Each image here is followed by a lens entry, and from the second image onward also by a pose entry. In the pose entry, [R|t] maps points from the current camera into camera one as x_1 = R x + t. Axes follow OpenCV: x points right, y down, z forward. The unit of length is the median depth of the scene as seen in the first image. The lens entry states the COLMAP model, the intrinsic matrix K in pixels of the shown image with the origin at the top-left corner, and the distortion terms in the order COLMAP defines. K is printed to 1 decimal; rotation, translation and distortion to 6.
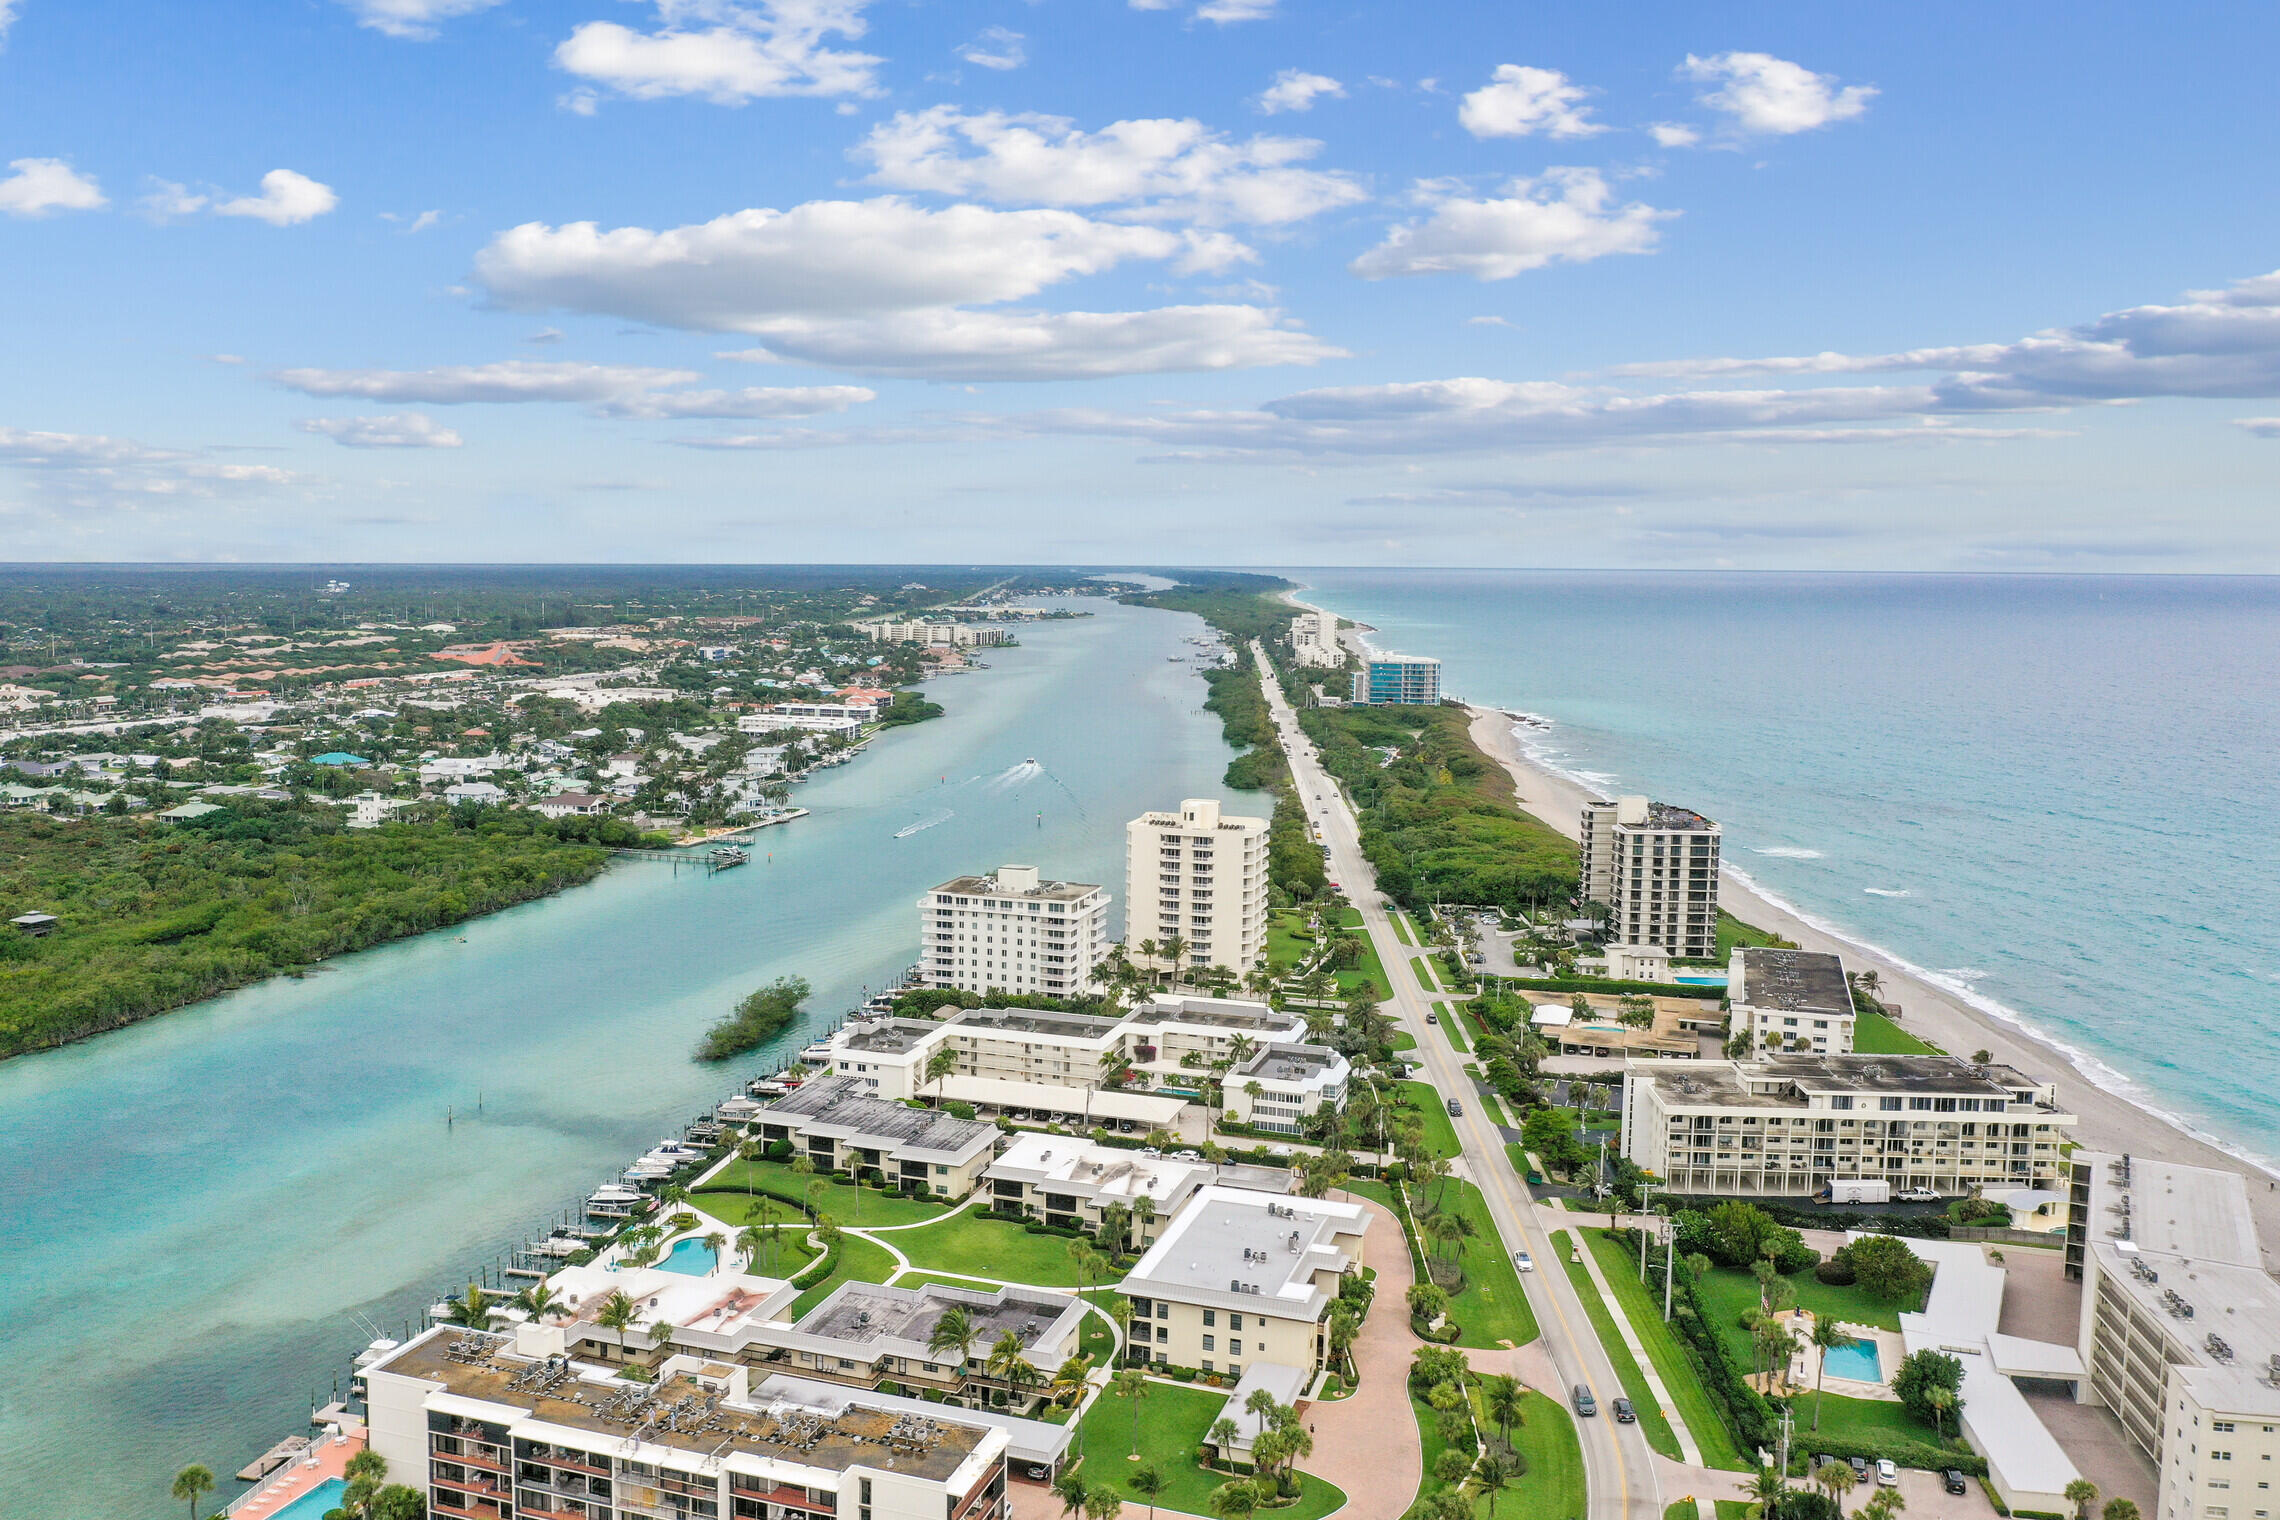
lens RADIAL K [[1761.7, 0, 1124.2], [0, 1761.7, 724.8], [0, 0, 1]] dist [-0.002154, 0.000085]
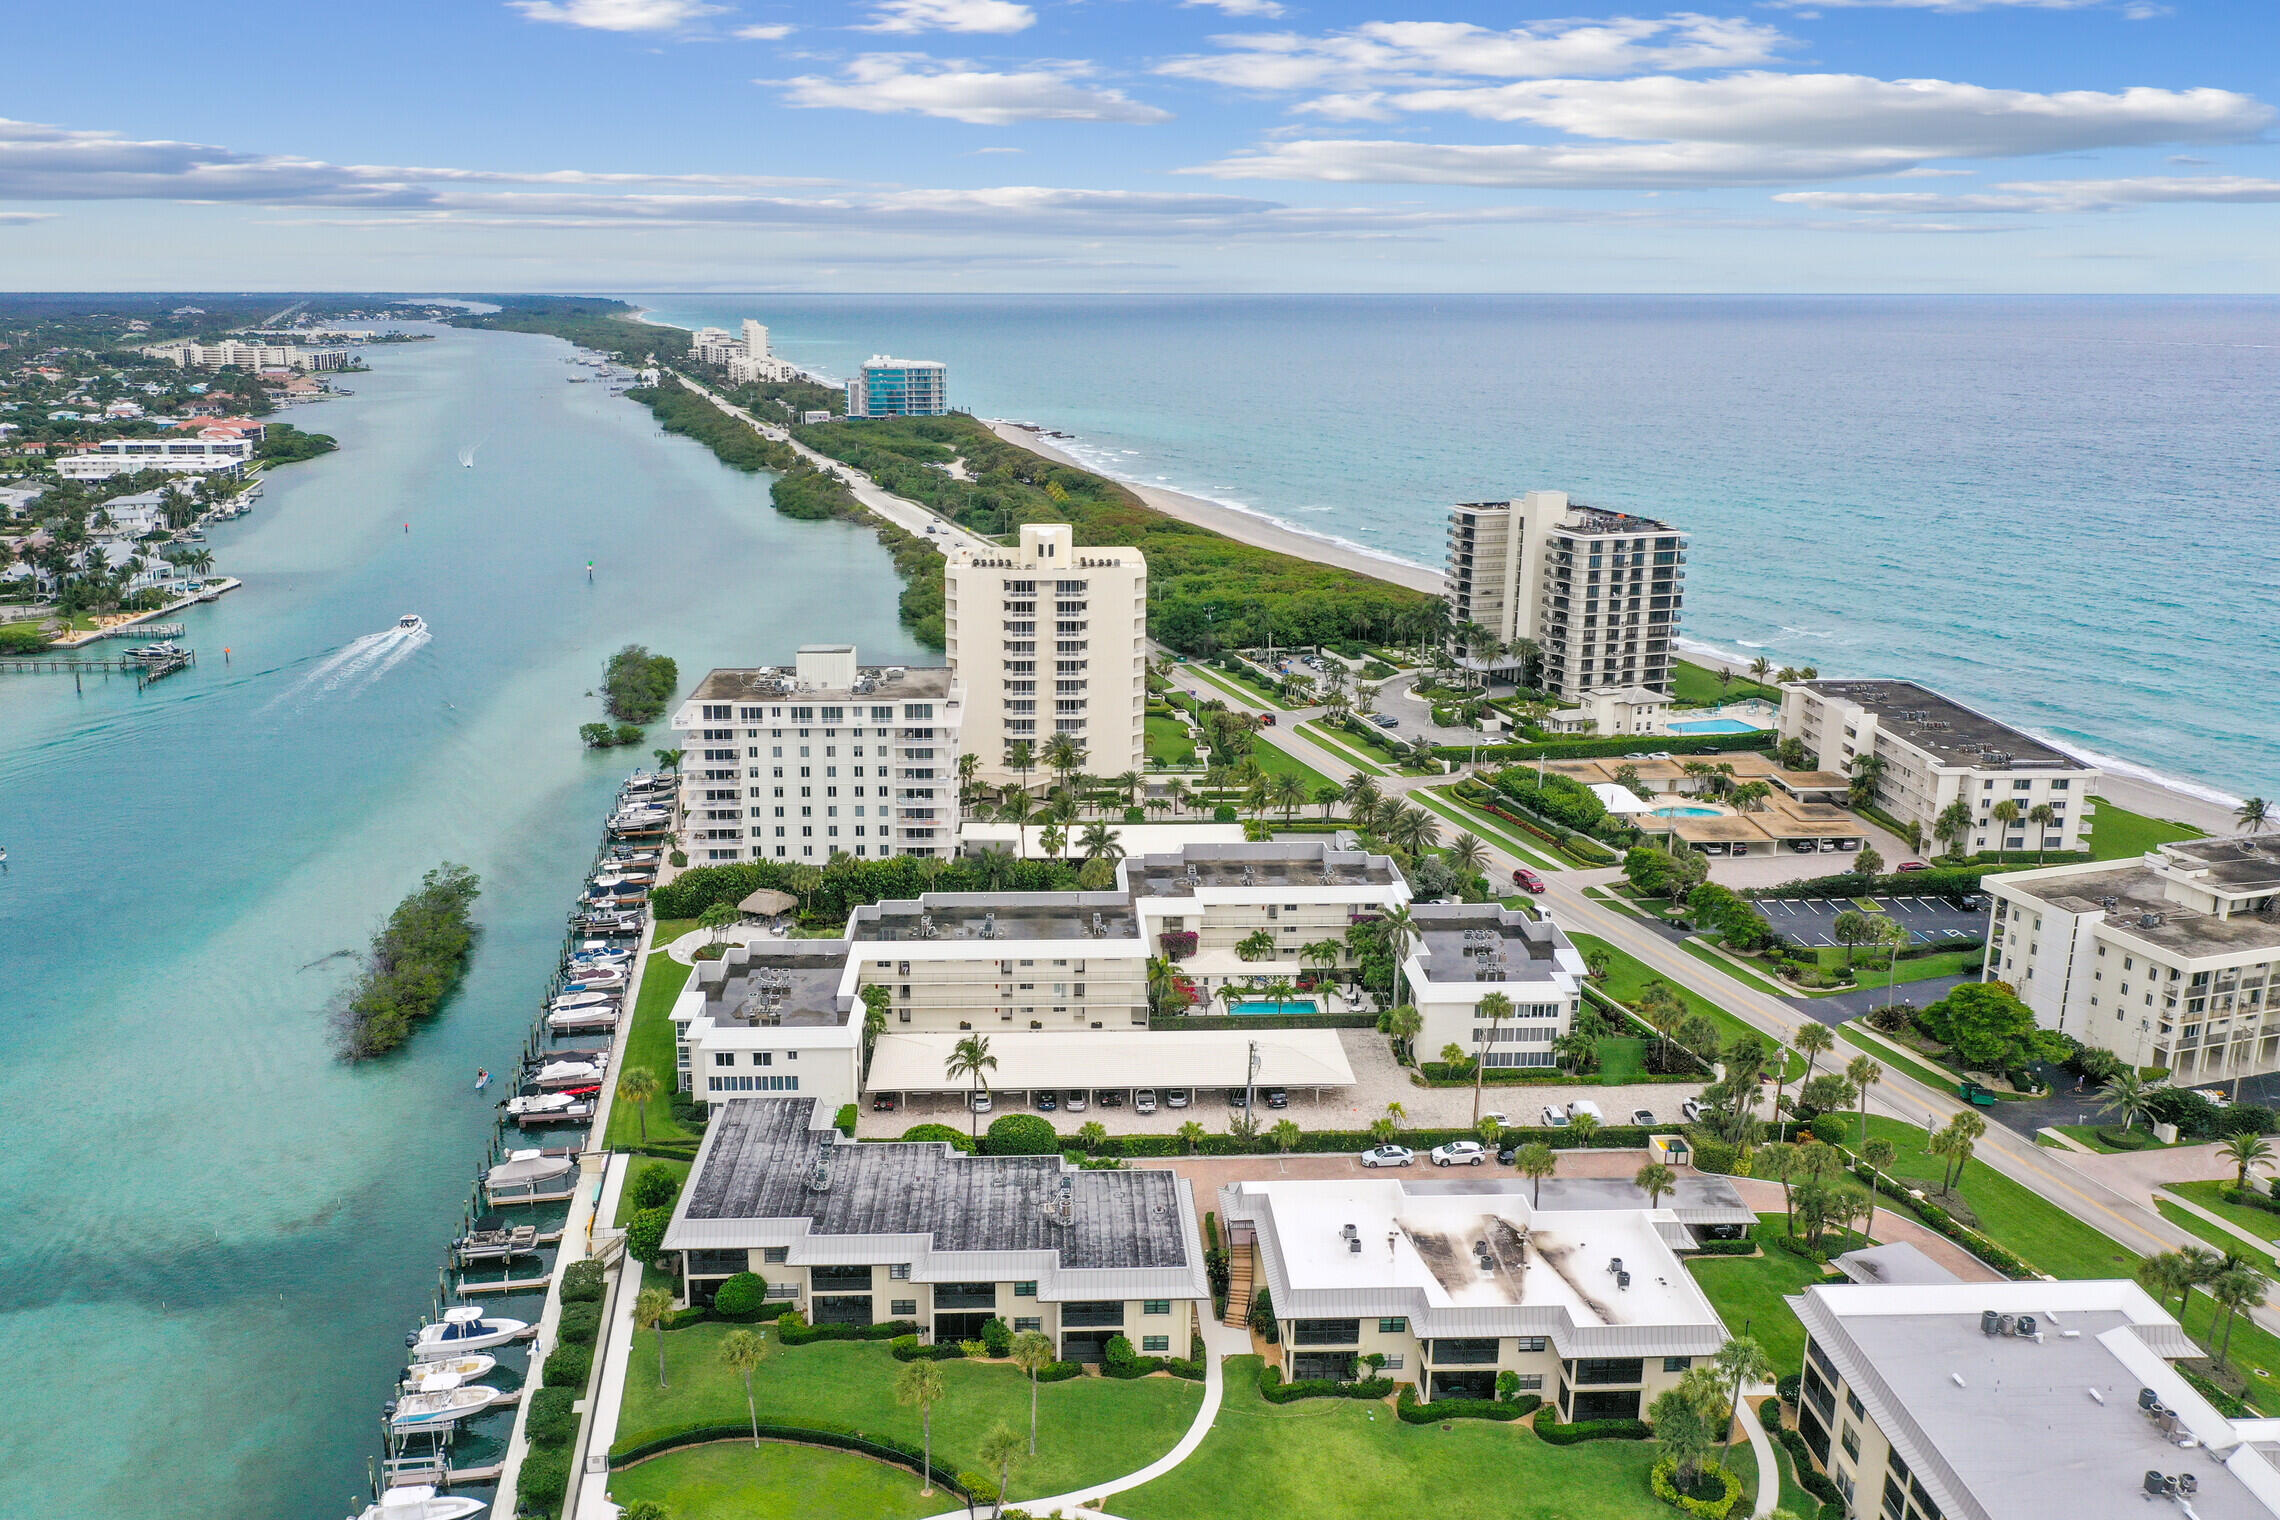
lens RADIAL K [[1761.7, 0, 1124.2], [0, 1761.7, 724.8], [0, 0, 1]] dist [-0.002154, 0.000085]
pose [[0.932955, -0.091809, 0.348090, -0.174883], [0.037848, 0.986589, 0.158774, 0.013250], [-0.357998, -0.134955, 0.923918, 0.384844]]
